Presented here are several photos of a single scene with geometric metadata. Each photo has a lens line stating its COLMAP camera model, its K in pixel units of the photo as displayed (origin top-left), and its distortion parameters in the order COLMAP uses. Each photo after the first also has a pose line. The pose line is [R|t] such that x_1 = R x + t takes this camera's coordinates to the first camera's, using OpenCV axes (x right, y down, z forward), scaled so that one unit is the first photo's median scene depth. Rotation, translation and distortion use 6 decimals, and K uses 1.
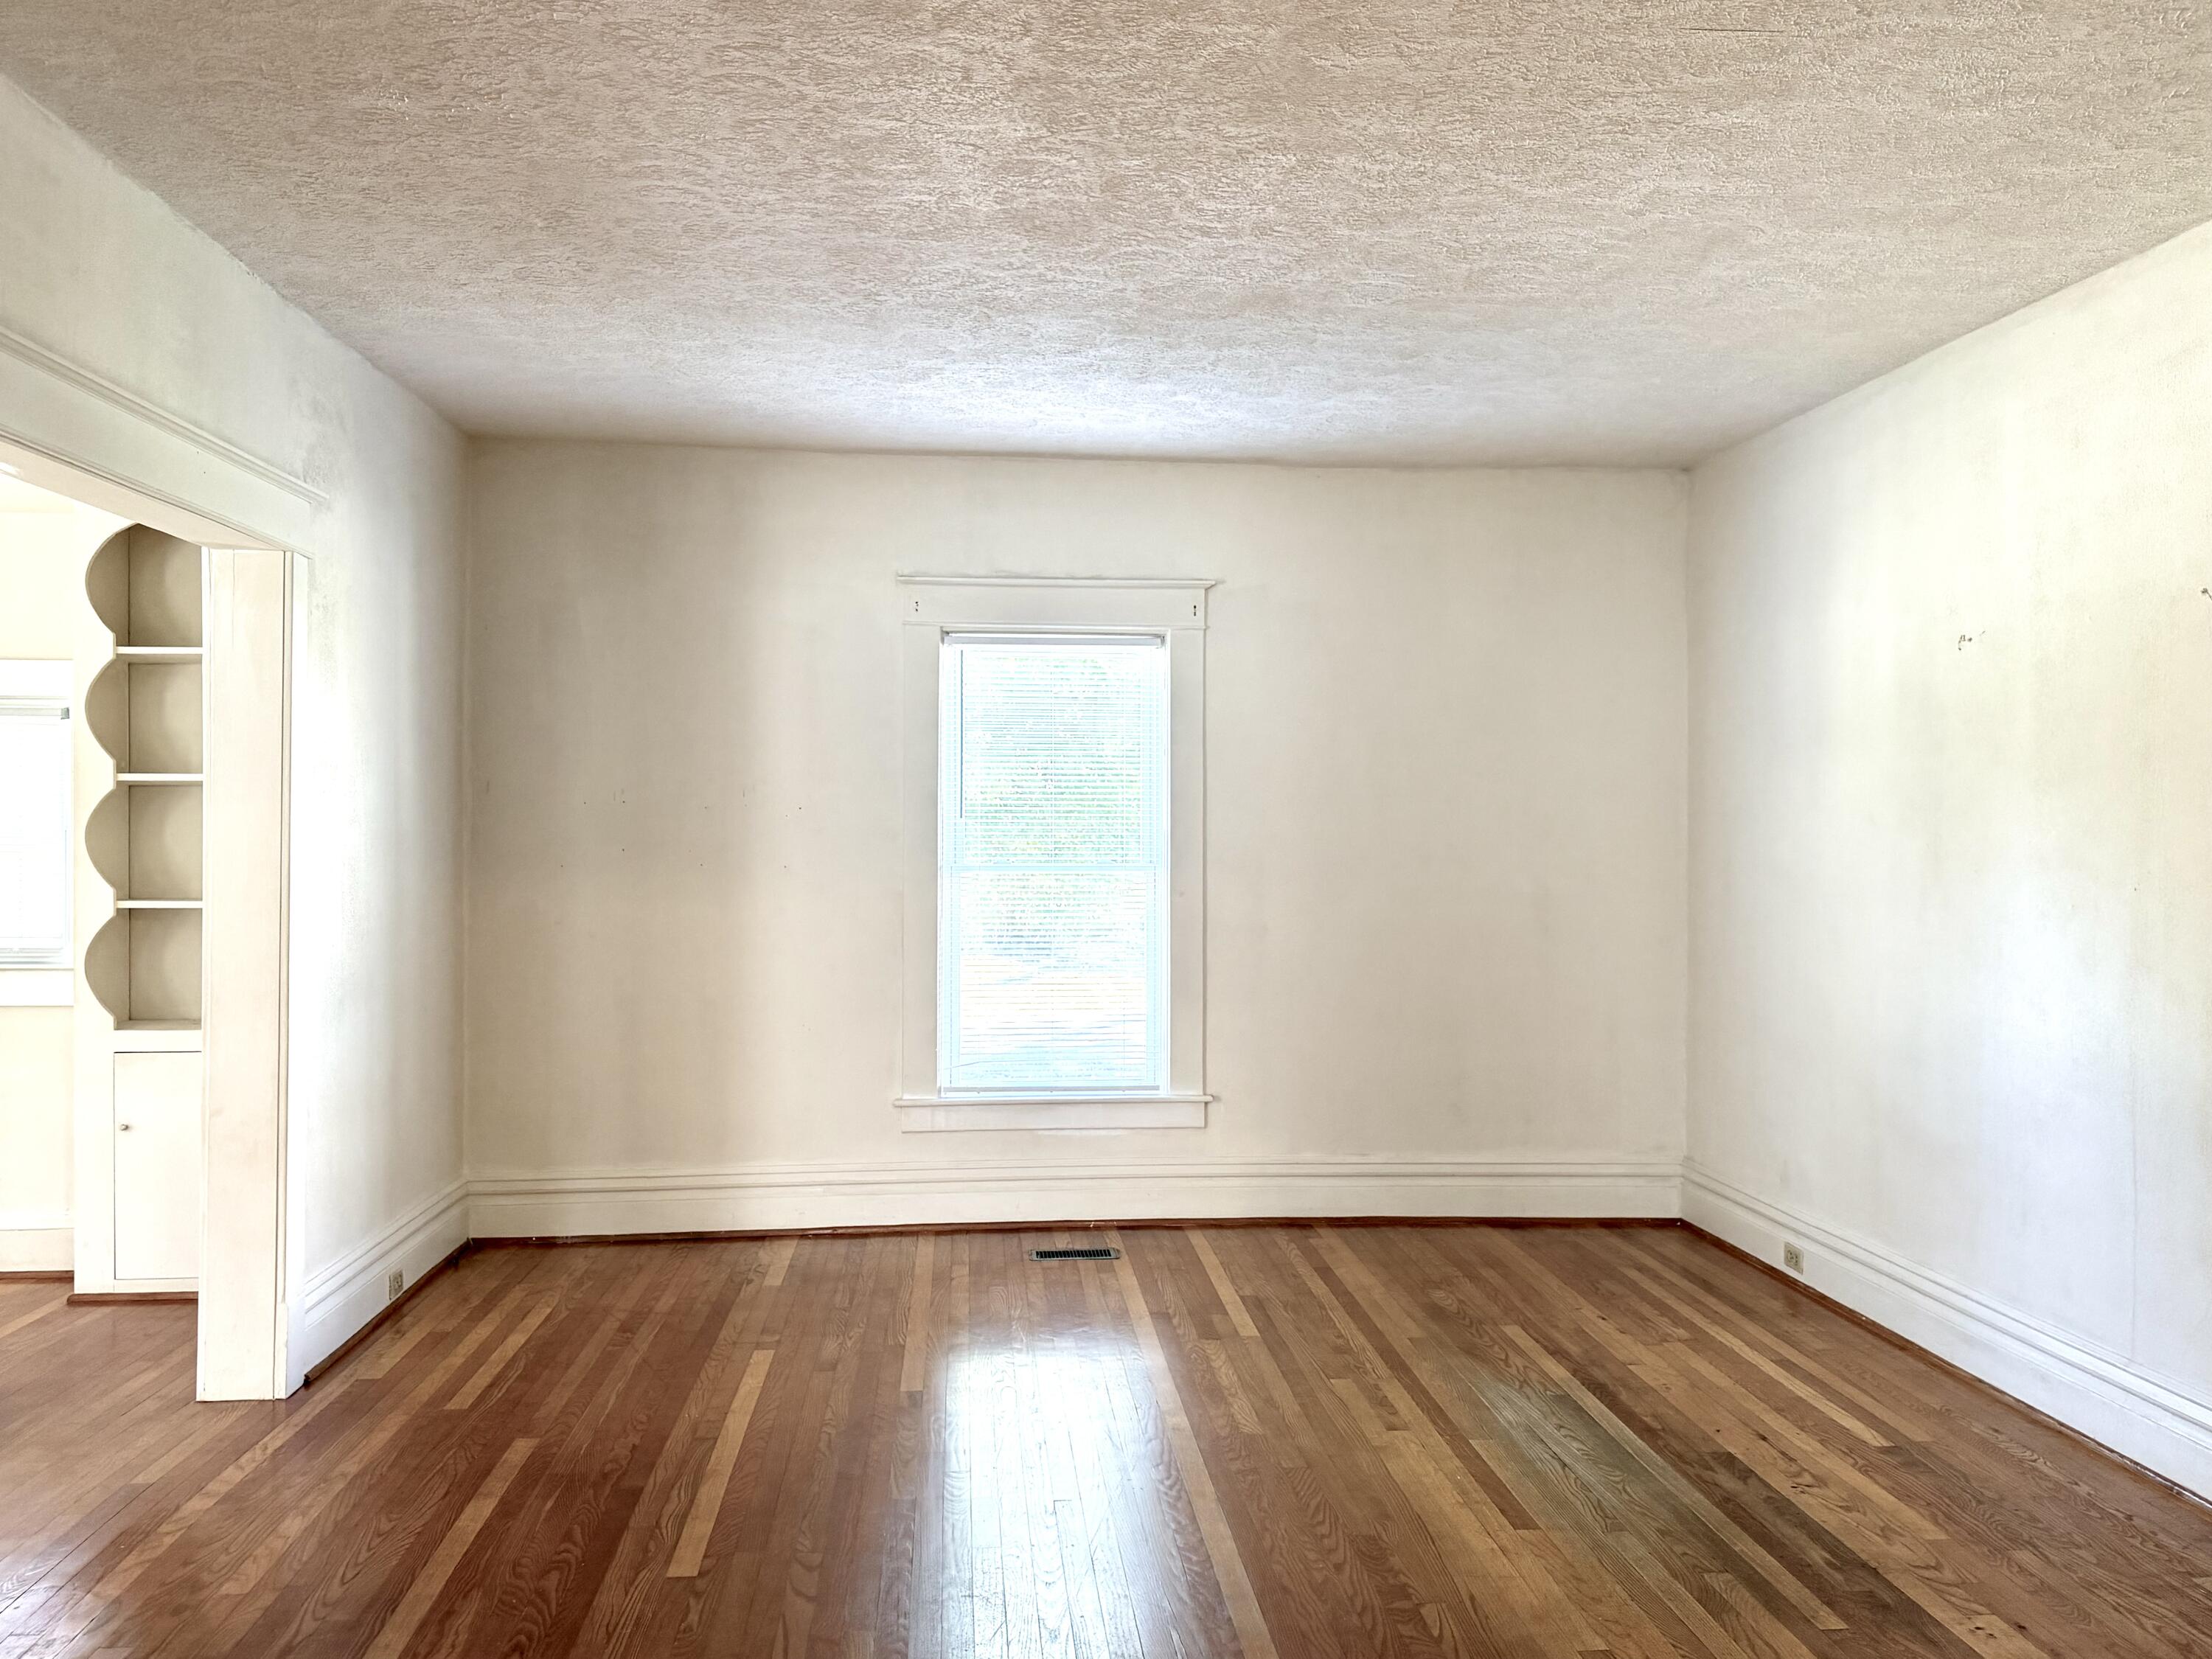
lens RADIAL K [[1761.0, 0, 1099.2], [0, 1761.0, 832.6], [0, 0, 1]] dist [0.142694, -0.231218]
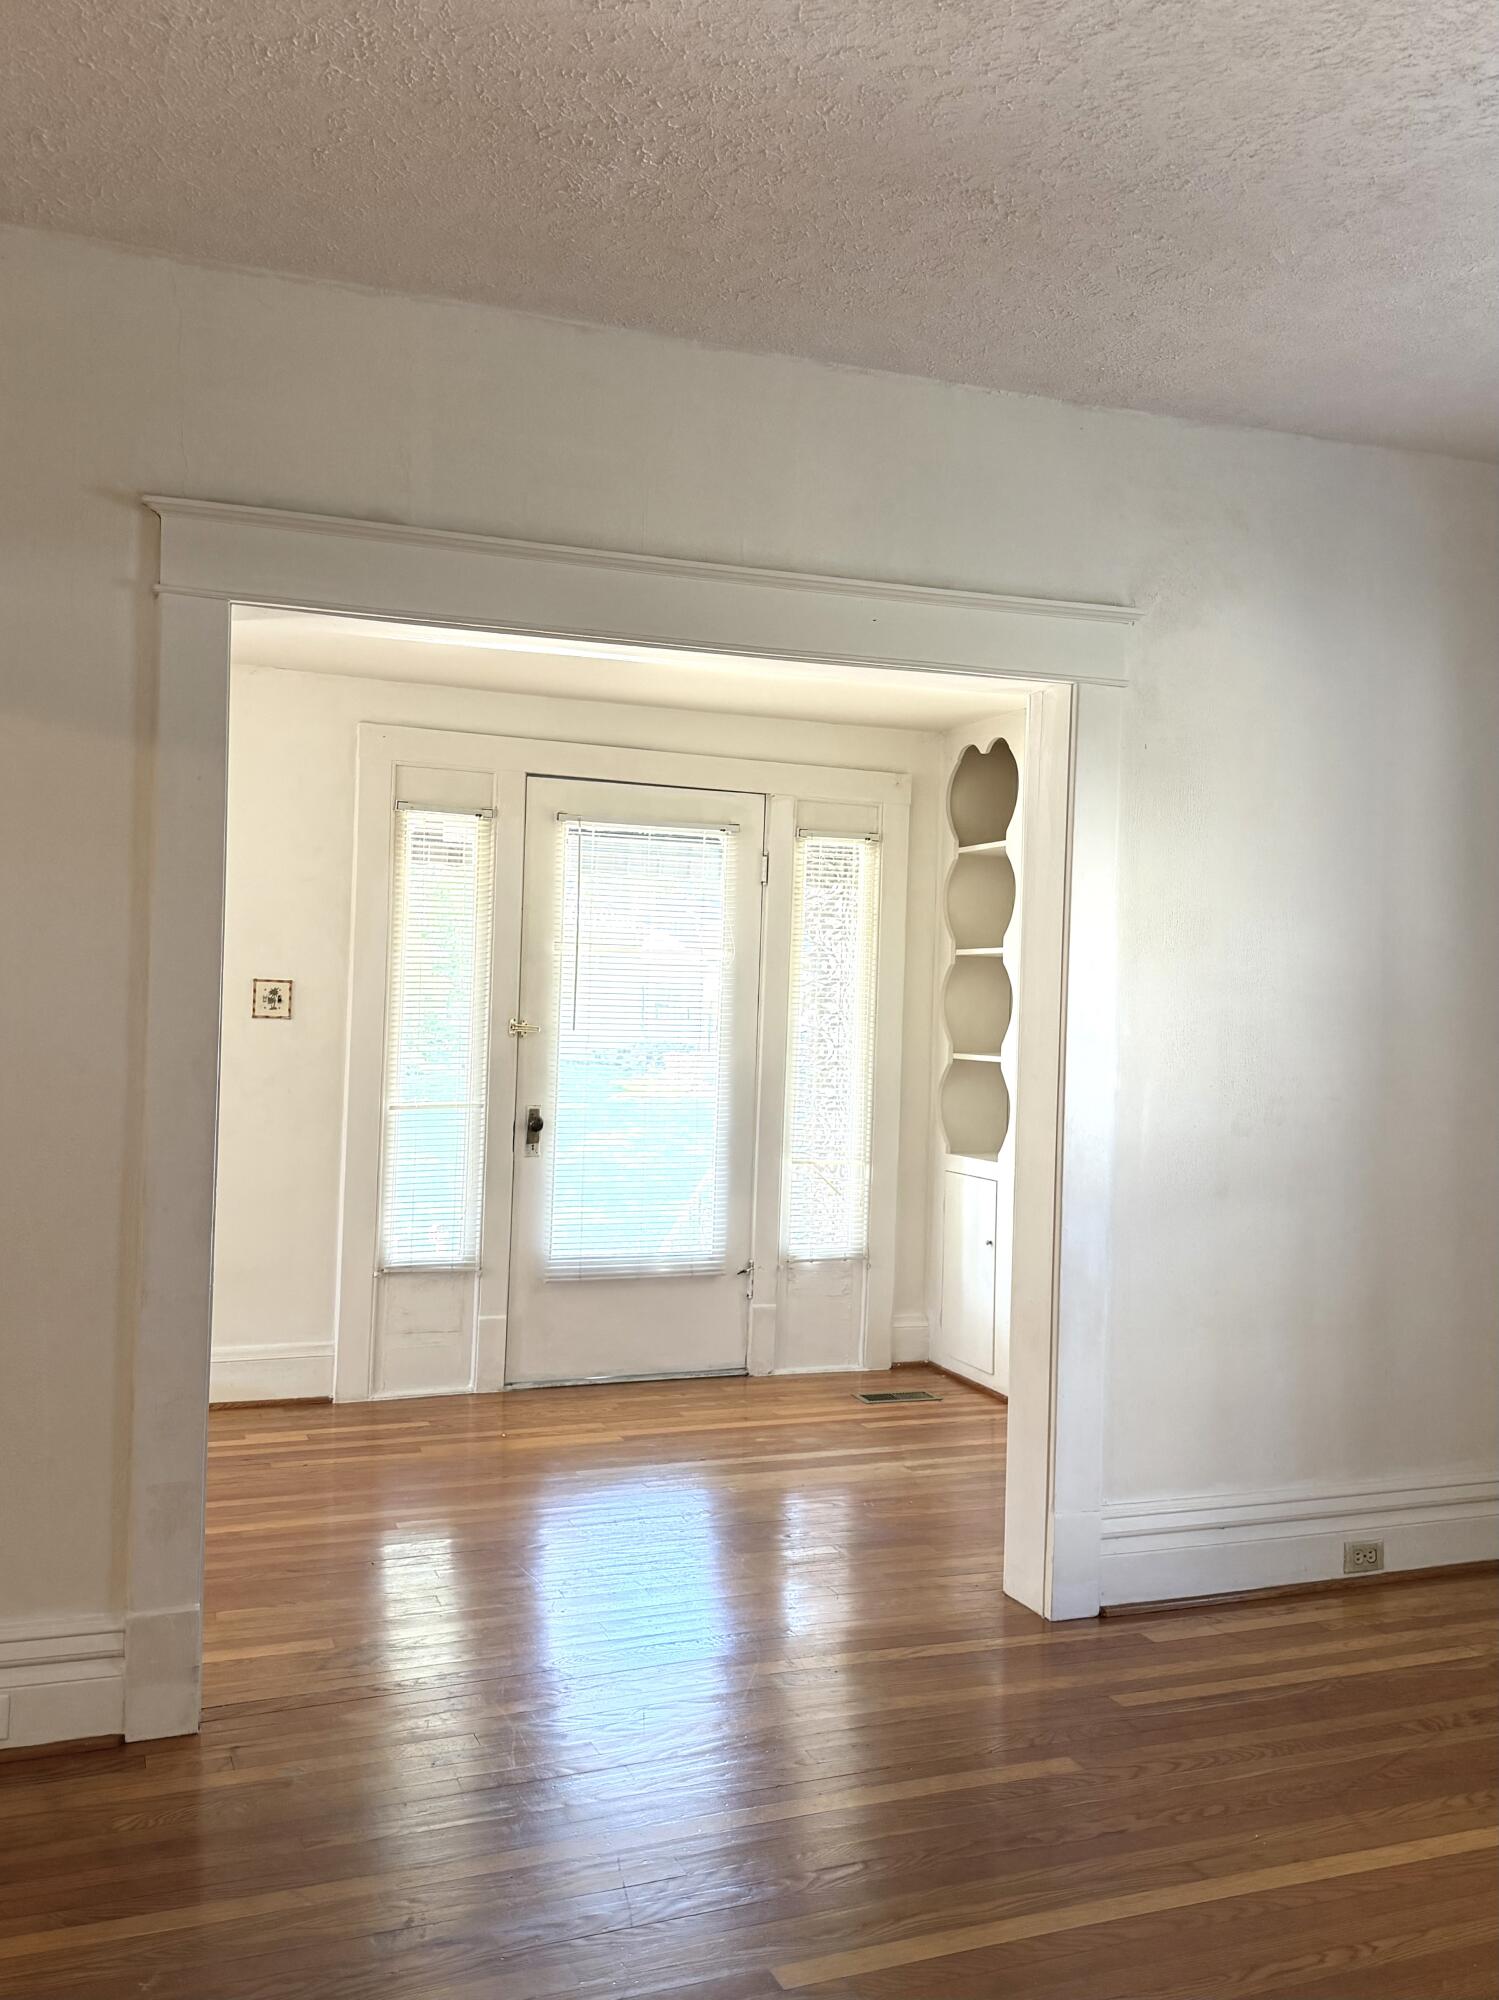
lens RADIAL K [[1743.9, 0, 710.3], [0, 1743.9, 1000.0], [0, 0, 1]] dist [0.171932, -0.329126]
pose [[0.281880, 0.002979, -0.959445, 0.330874], [-0.022971, 0.999729, -0.003645, 0.010302], [0.959175, 0.023067, 0.281872, 0.539839]]
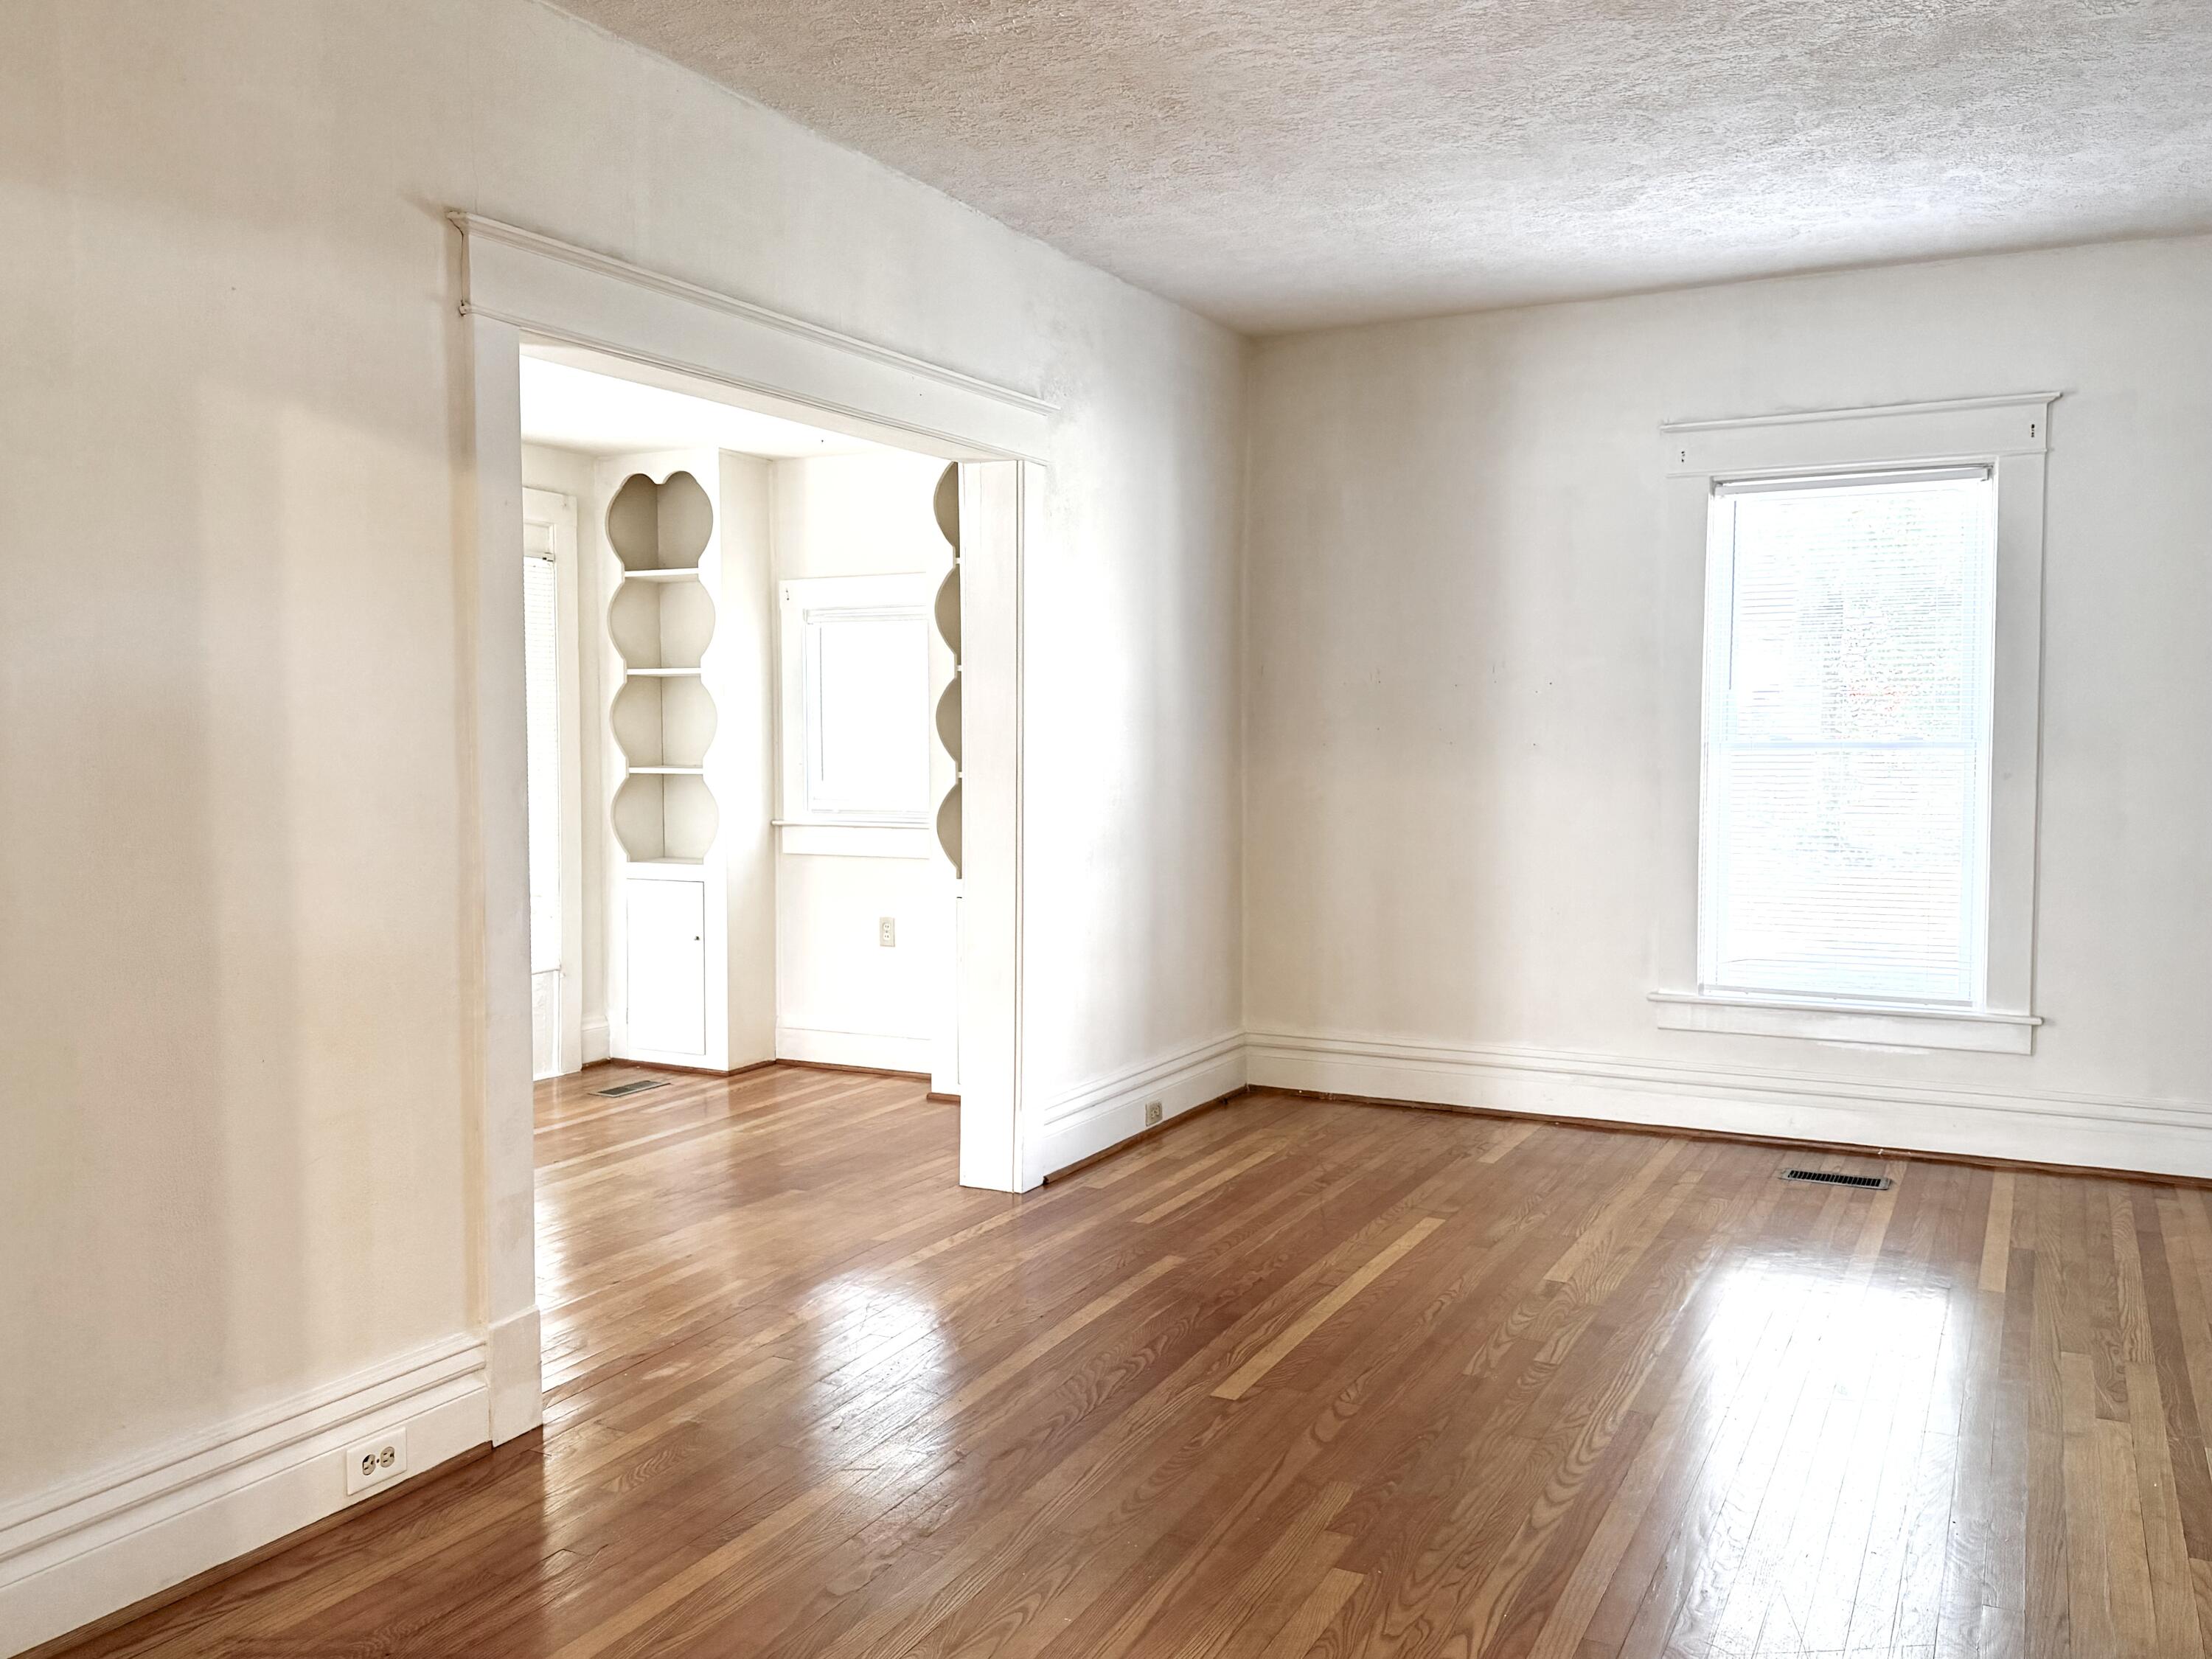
lens RADIAL K [[1761.0, 0, 1099.2], [0, 1761.0, 832.6], [0, 0, 1]] dist [0.142694, -0.231218]
pose [[0.843145, 0.026471, -0.537034, 0.187773], [0.003868, 0.998463, 0.055289, 0.016855], [0.537672, -0.048694, 0.841747, 0.066475]]
